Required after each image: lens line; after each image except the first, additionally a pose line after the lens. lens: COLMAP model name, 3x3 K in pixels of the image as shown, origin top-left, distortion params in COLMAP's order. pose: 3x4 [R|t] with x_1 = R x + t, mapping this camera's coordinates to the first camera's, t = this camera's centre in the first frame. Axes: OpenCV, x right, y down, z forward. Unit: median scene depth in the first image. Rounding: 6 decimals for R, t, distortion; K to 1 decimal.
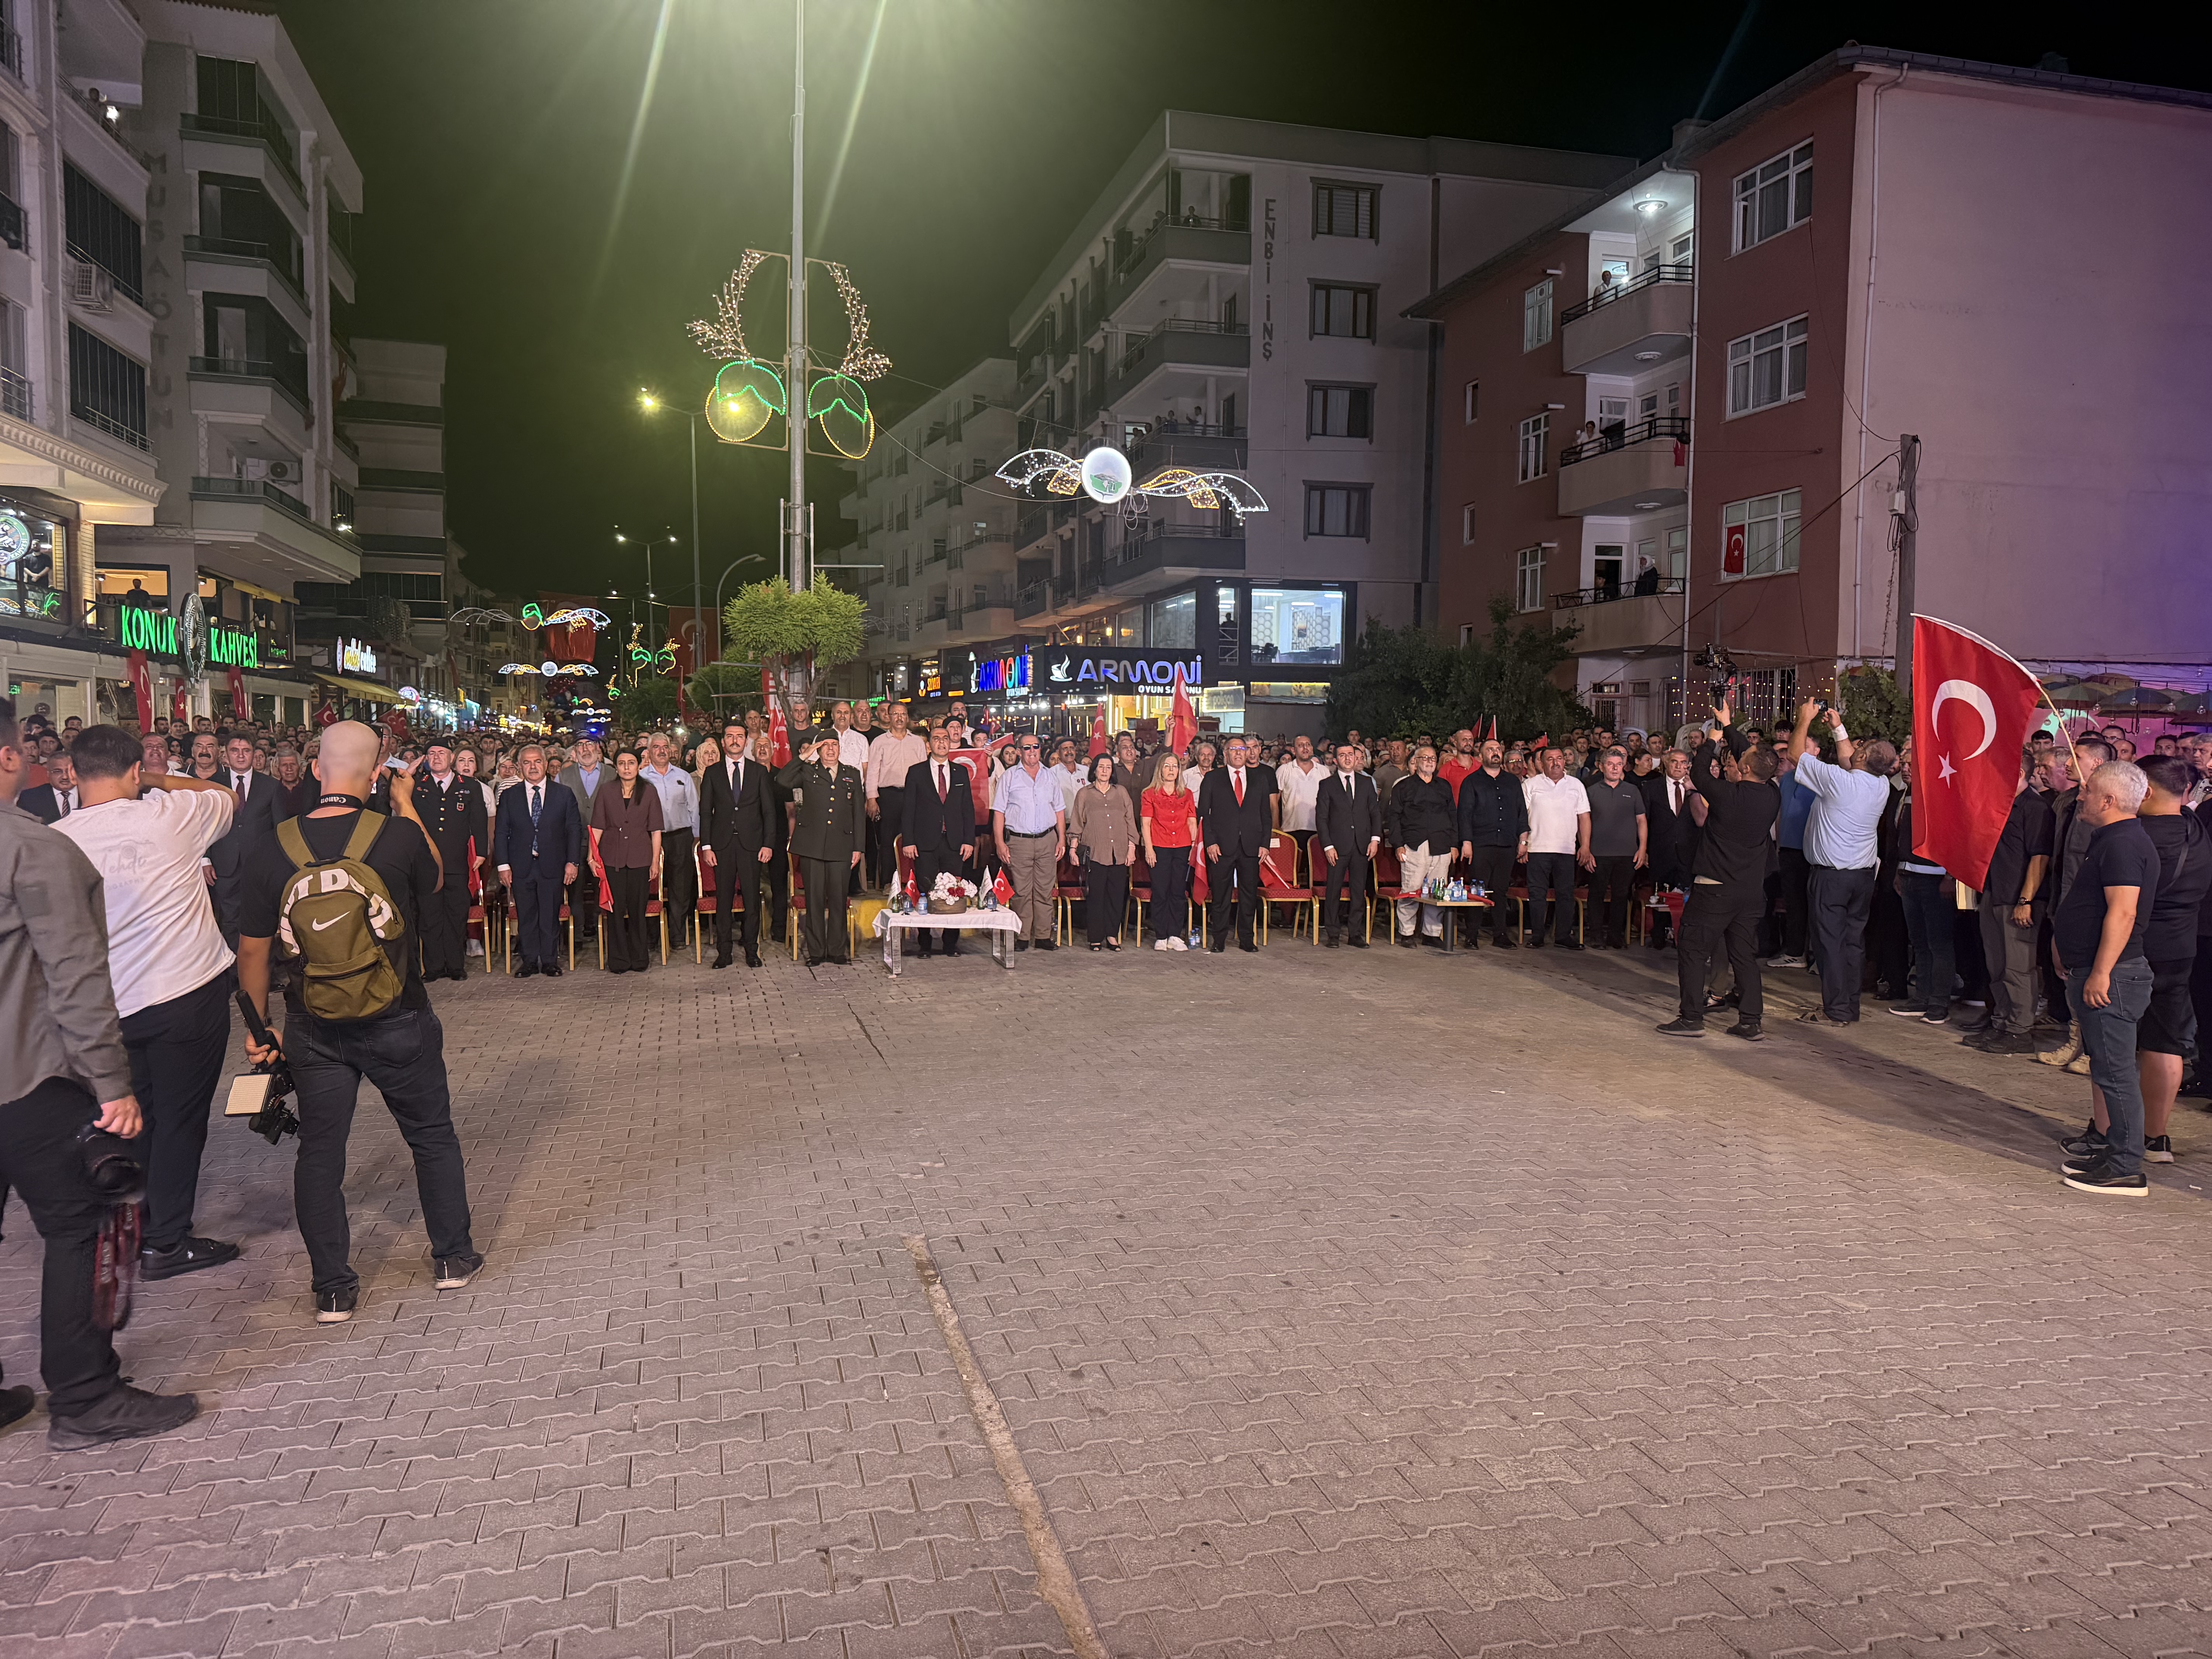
lens RADIAL K [[1599.4, 0, 1106.0], [0, 1599.4, 829.5], [0, 0, 1]] dist [0.100944, -0.004279]
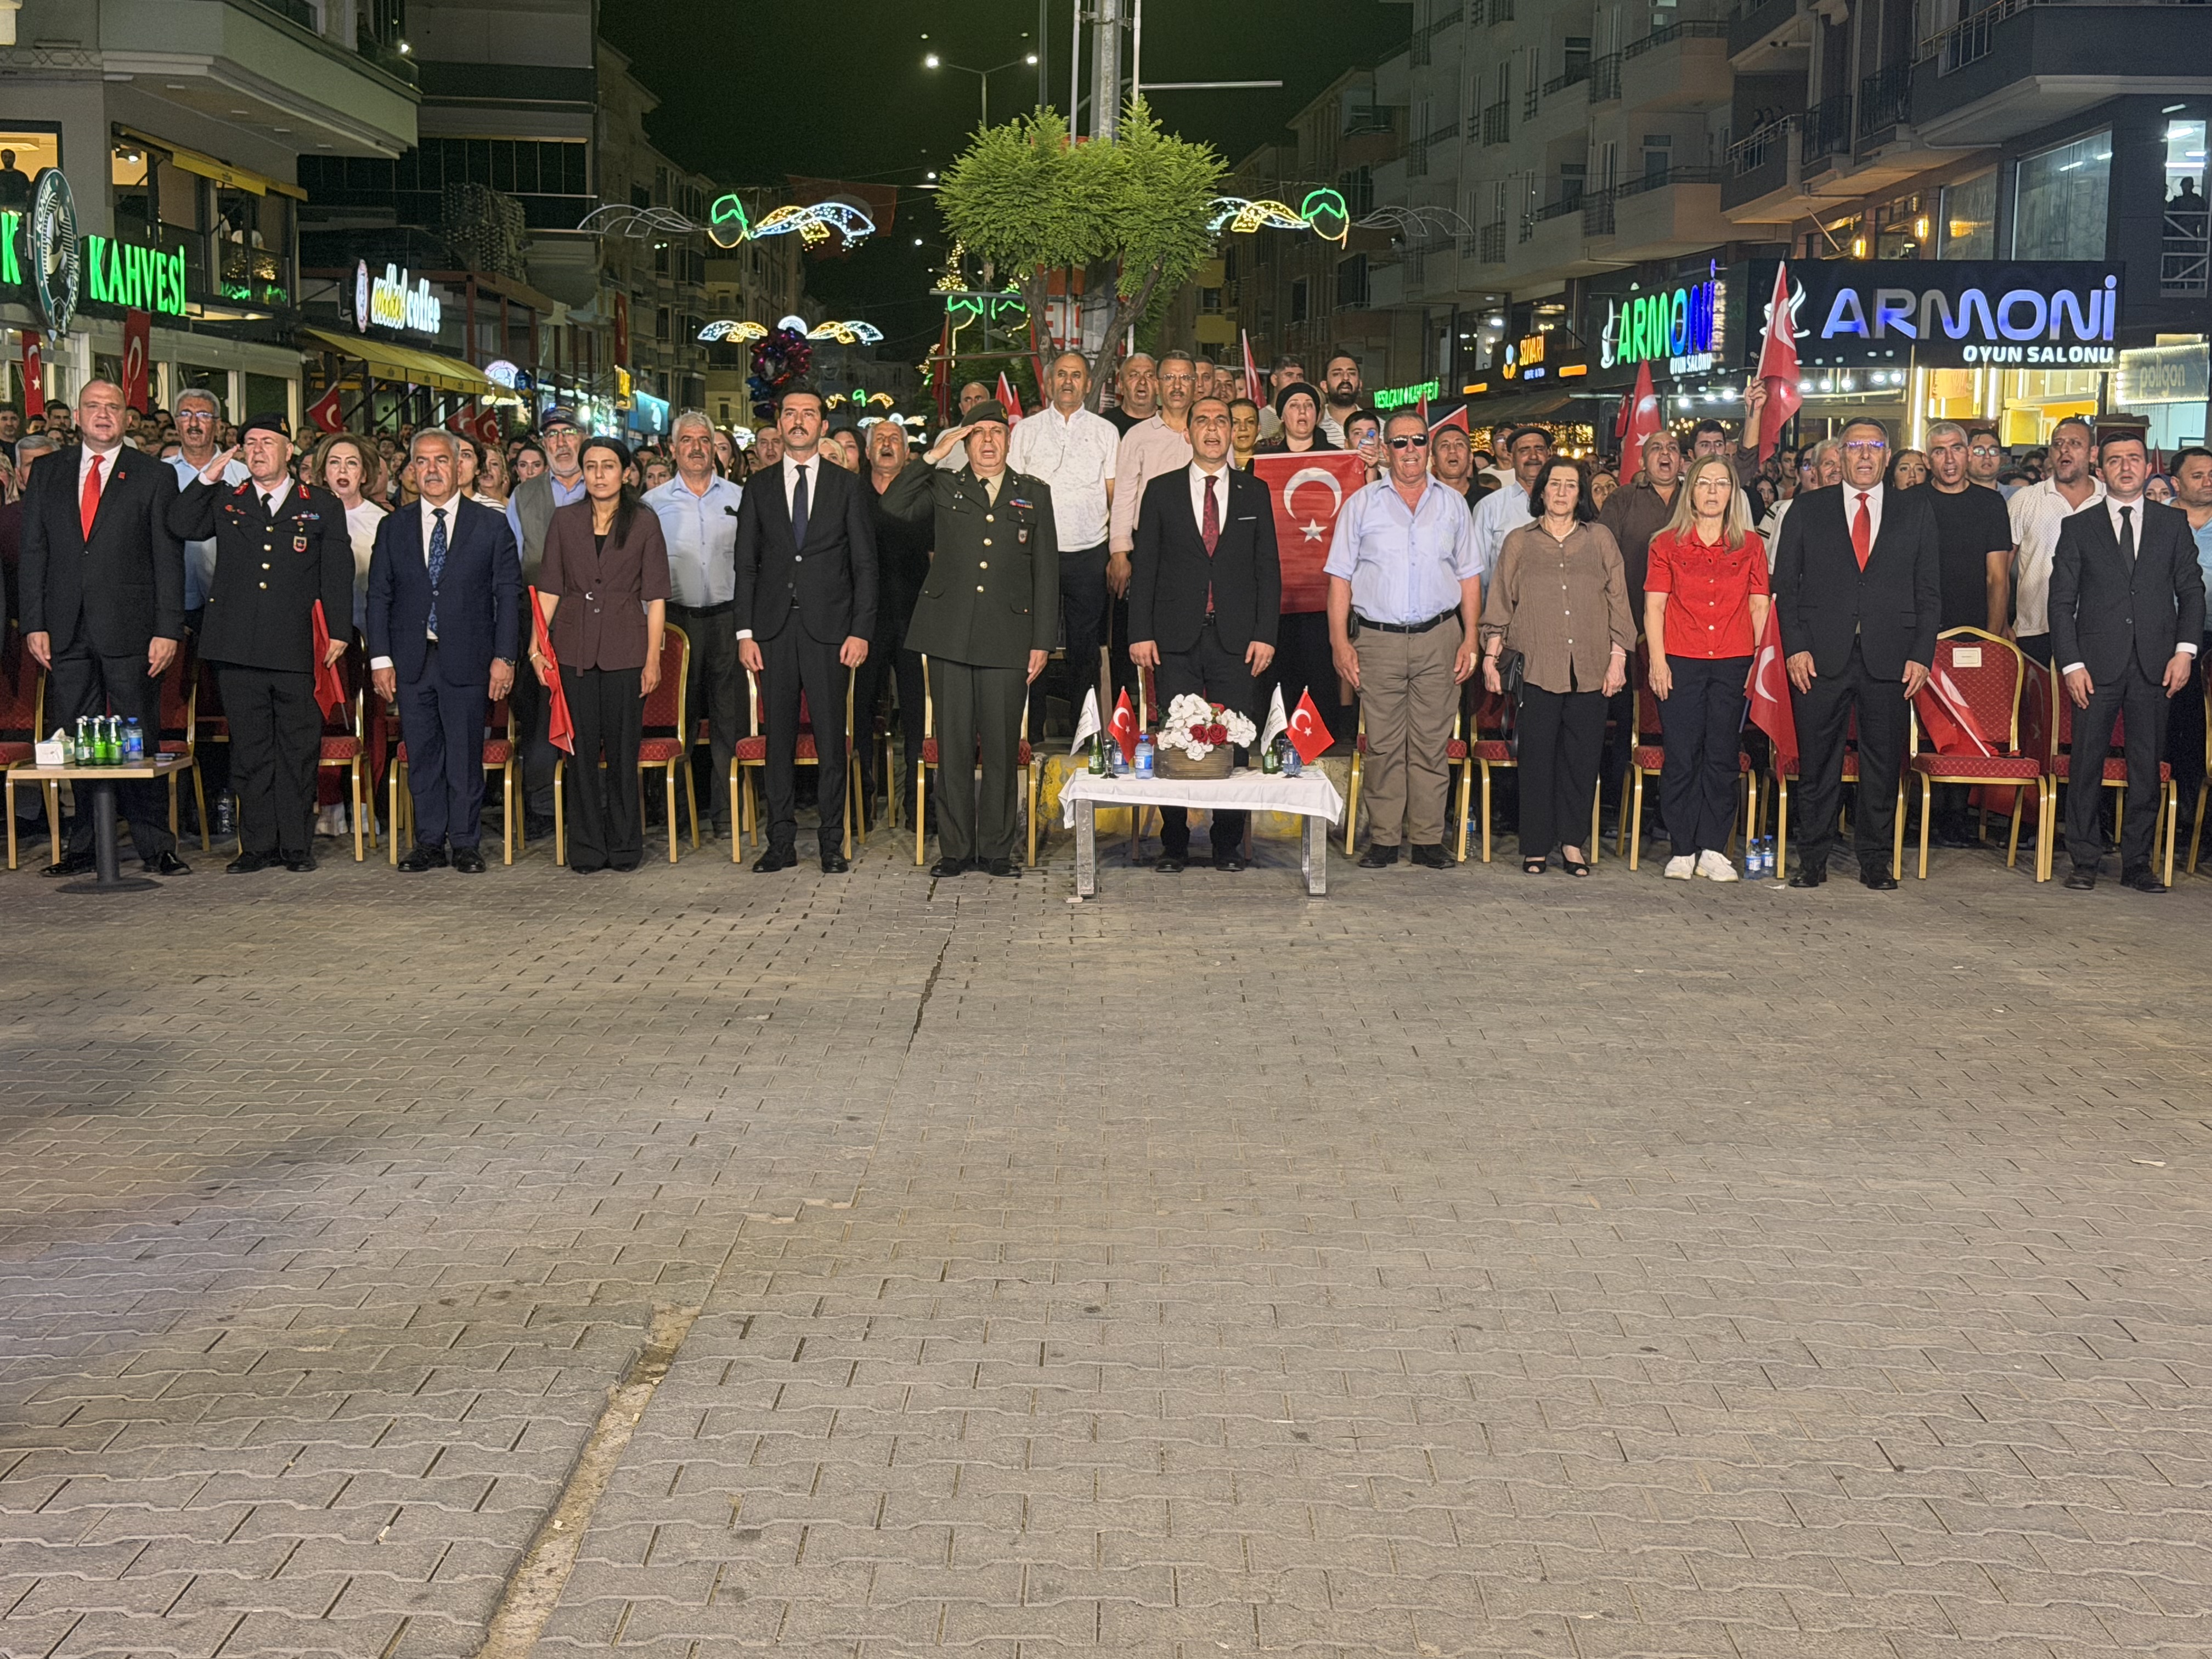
lens RADIAL K [[3424.7, 0, 1106.0], [0, 3424.7, 829.5], [0, 0, 1]] dist [0.176869, -0.019700]
pose [[0.962735, 0.034133, -0.268285, 0.143661], [-0.023065, 0.998752, 0.044299, 0.020483], [0.269462, -0.036461, 0.962321, -0.015276]]
